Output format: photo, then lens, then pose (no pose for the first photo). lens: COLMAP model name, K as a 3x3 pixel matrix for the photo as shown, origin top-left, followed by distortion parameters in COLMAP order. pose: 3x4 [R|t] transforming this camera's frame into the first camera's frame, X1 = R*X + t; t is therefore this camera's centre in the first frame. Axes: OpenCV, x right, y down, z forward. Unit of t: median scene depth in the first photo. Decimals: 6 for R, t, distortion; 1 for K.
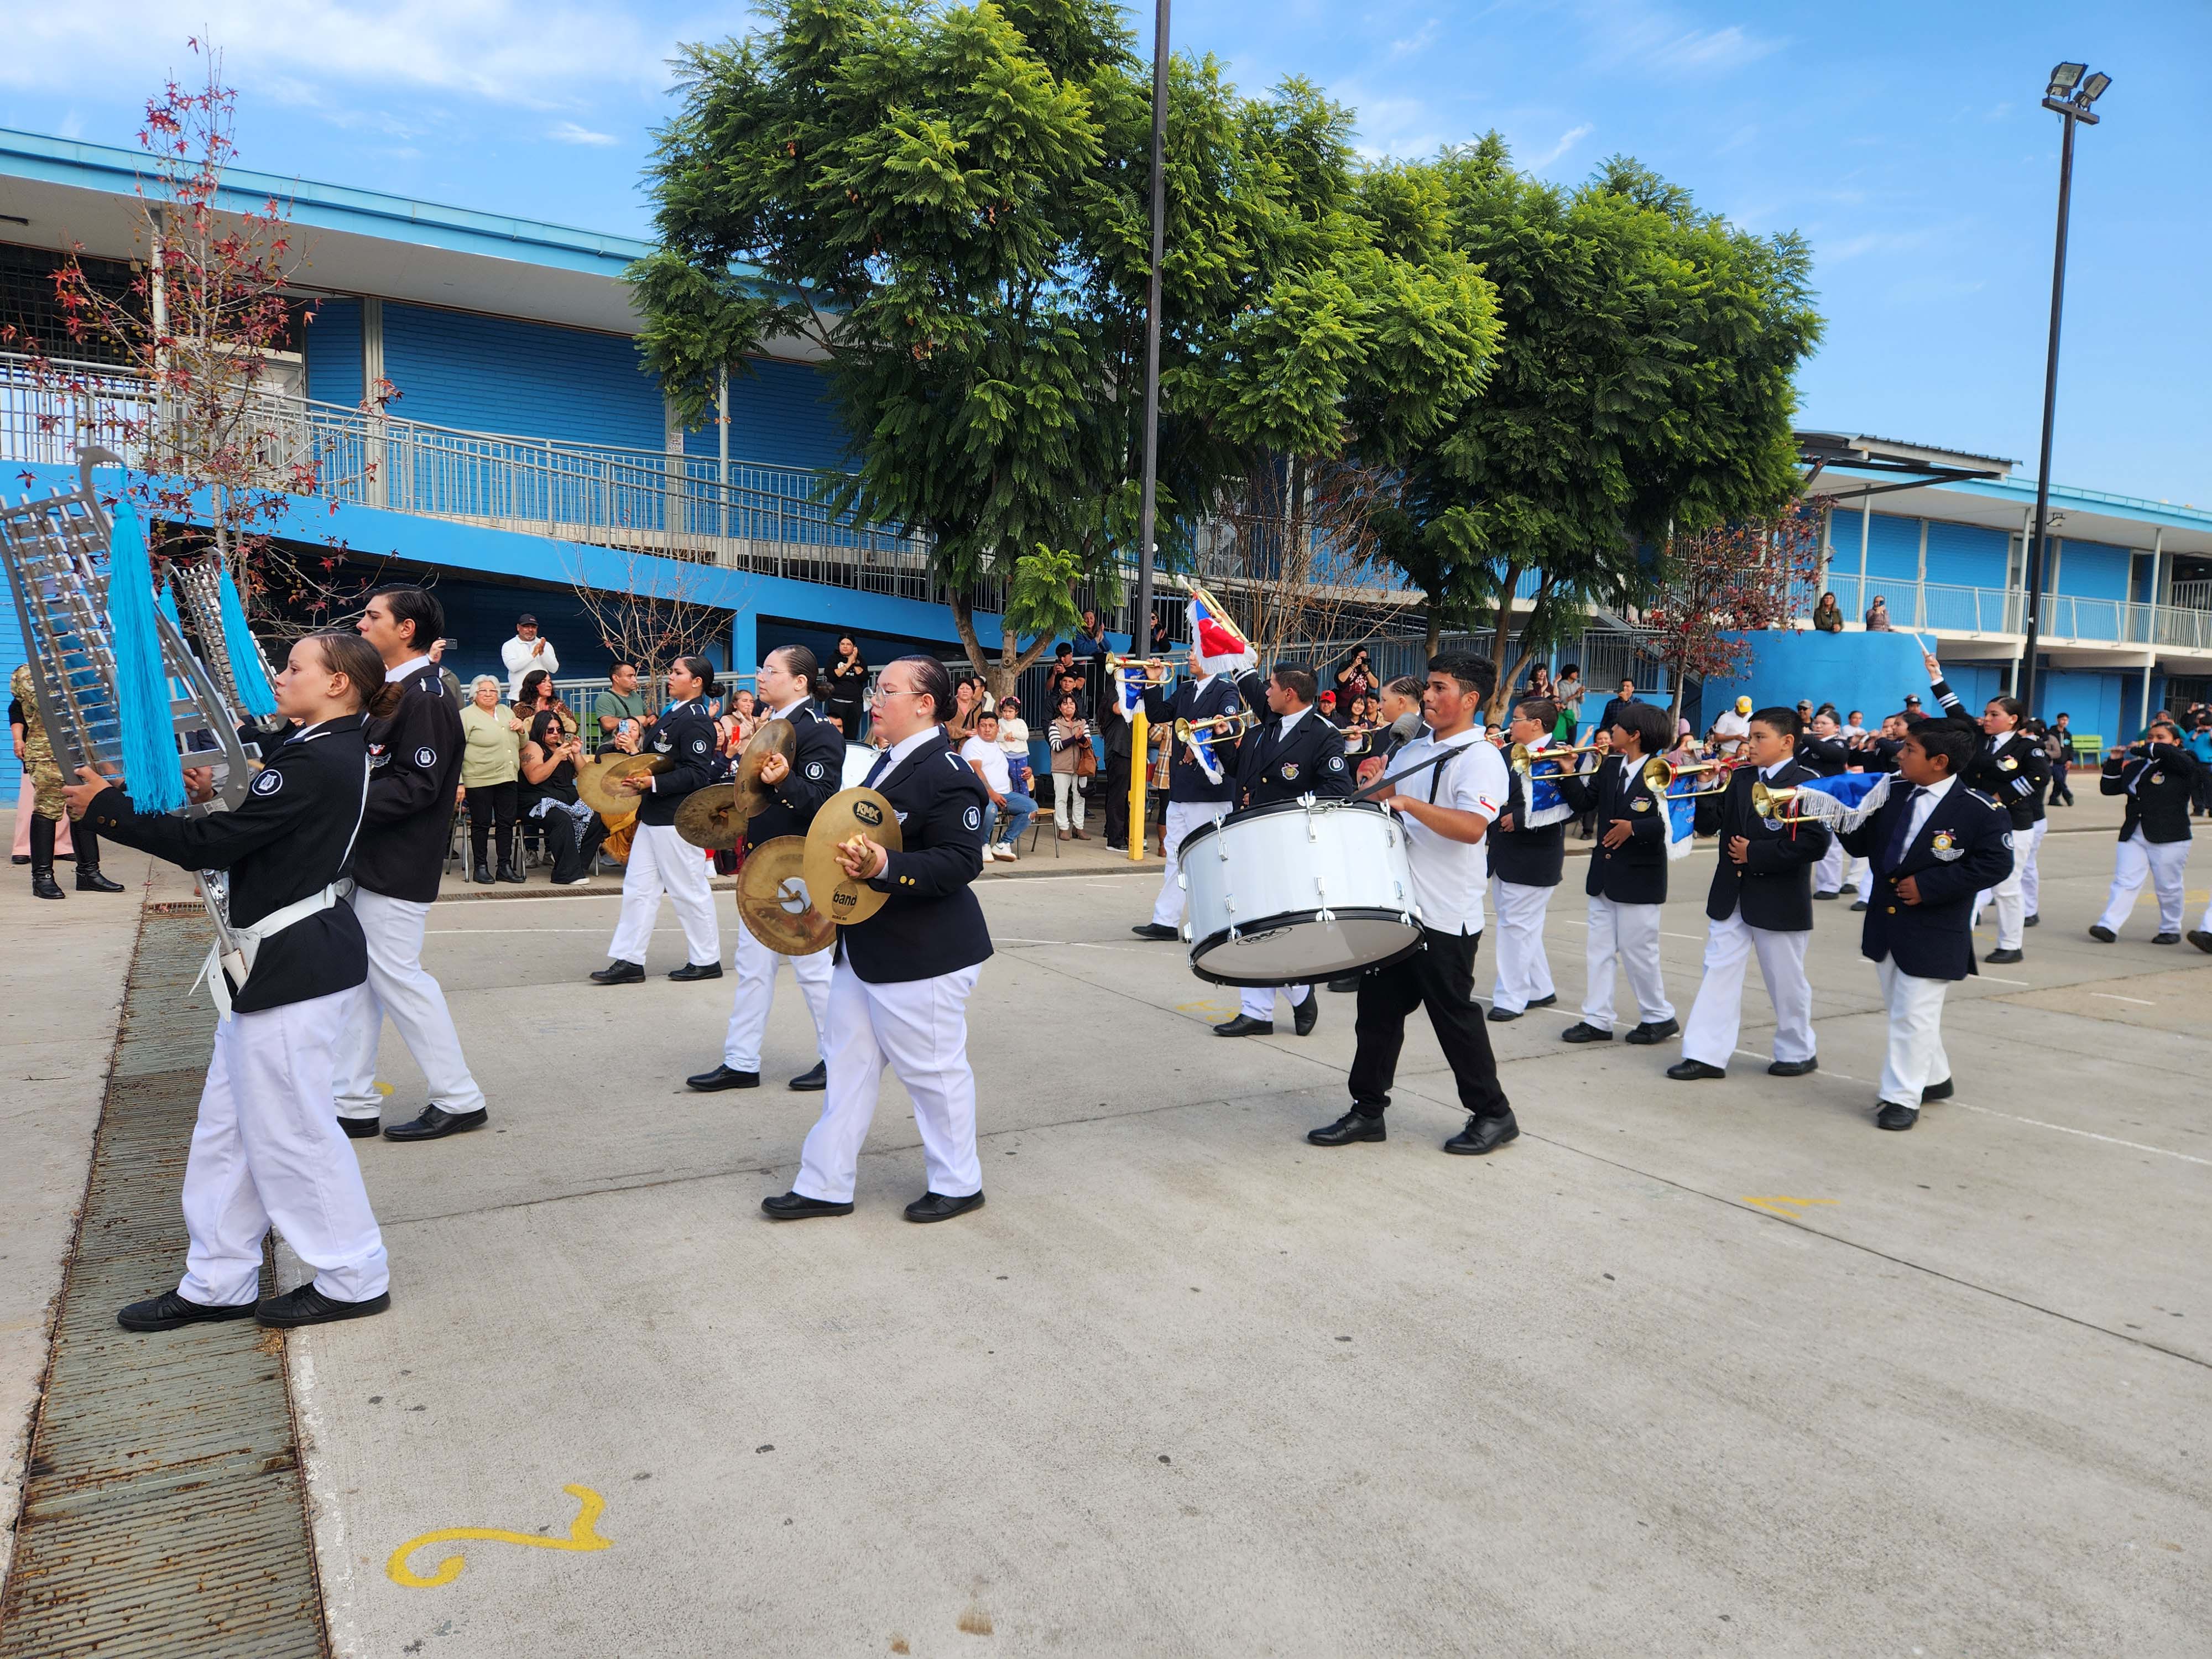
lens RADIAL K [[1487.1, 0, 1094.9], [0, 1487.1, 835.1], [0, 0, 1]] dist [0.044556, -0.052710]
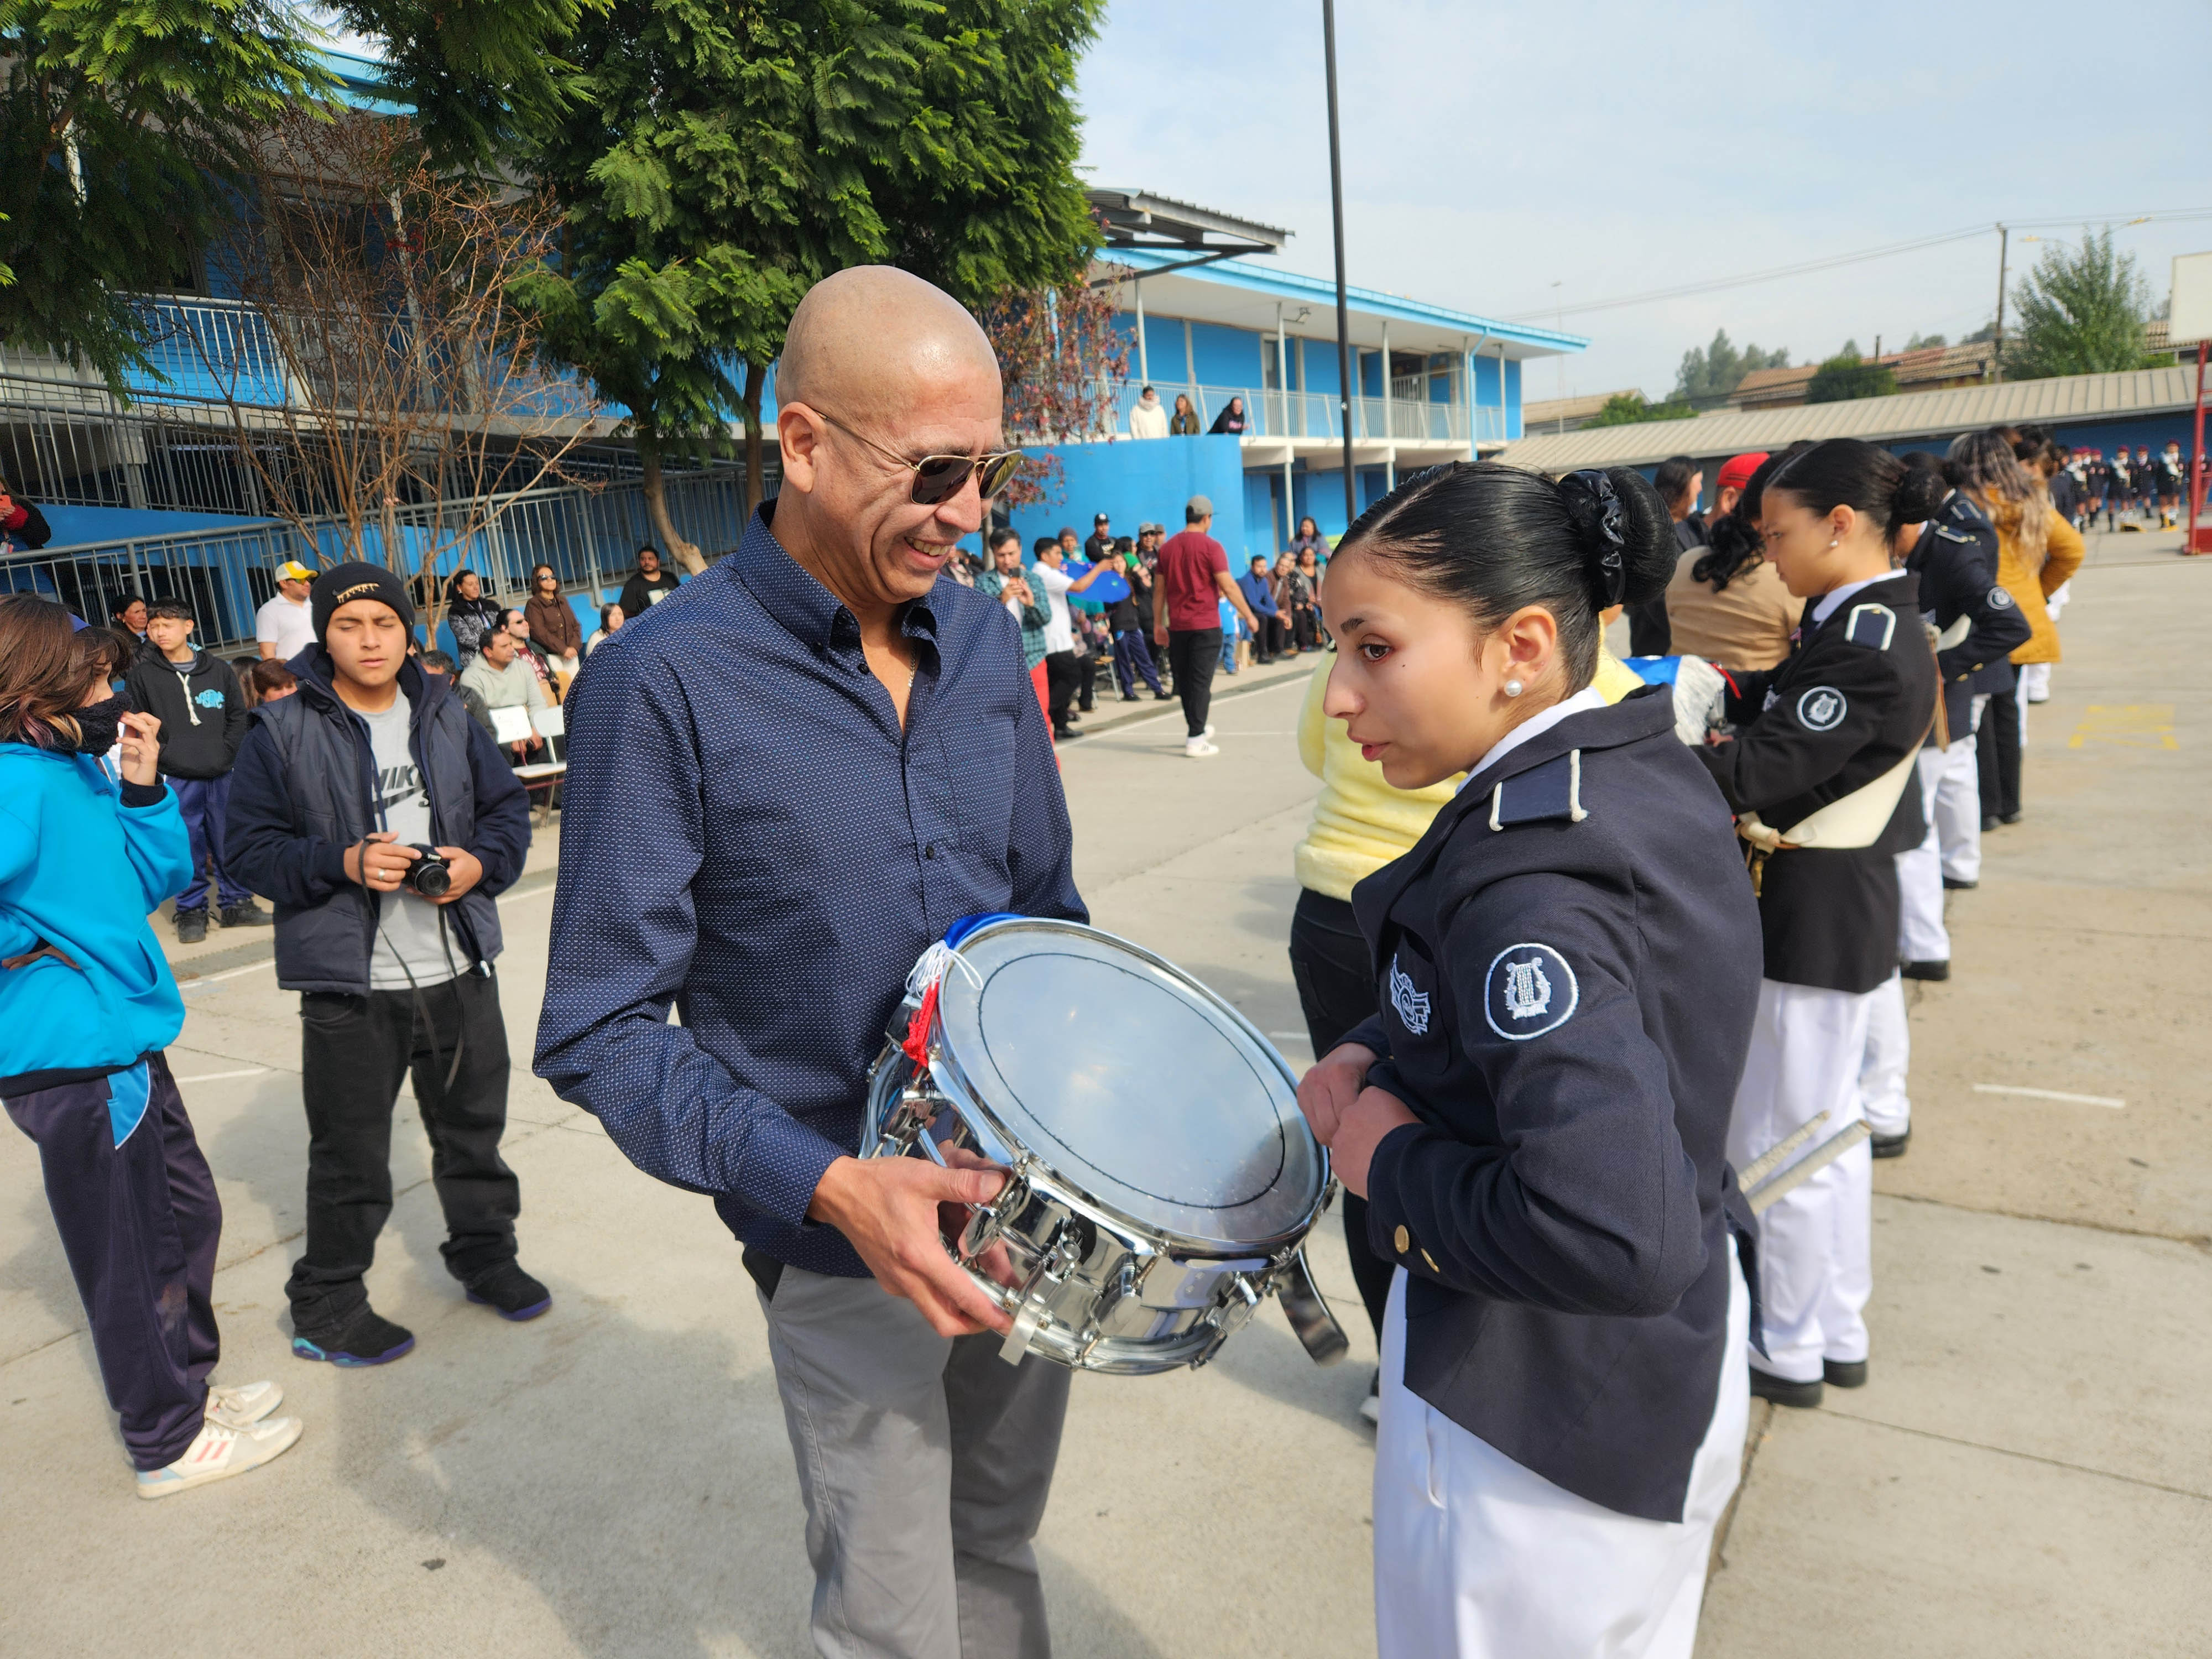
lens RADIAL K [[1487.1, 0, 1111.8], [0, 1487.1, 837.2], [0, 0, 1]] dist [0.044556, -0.052710]
pose [[0.888207, -0.182281, 0.421738, 0.106233], [0.142227, 0.981927, 0.124863, -0.028579], [-0.436876, -0.050922, 0.898079, 0.316968]]
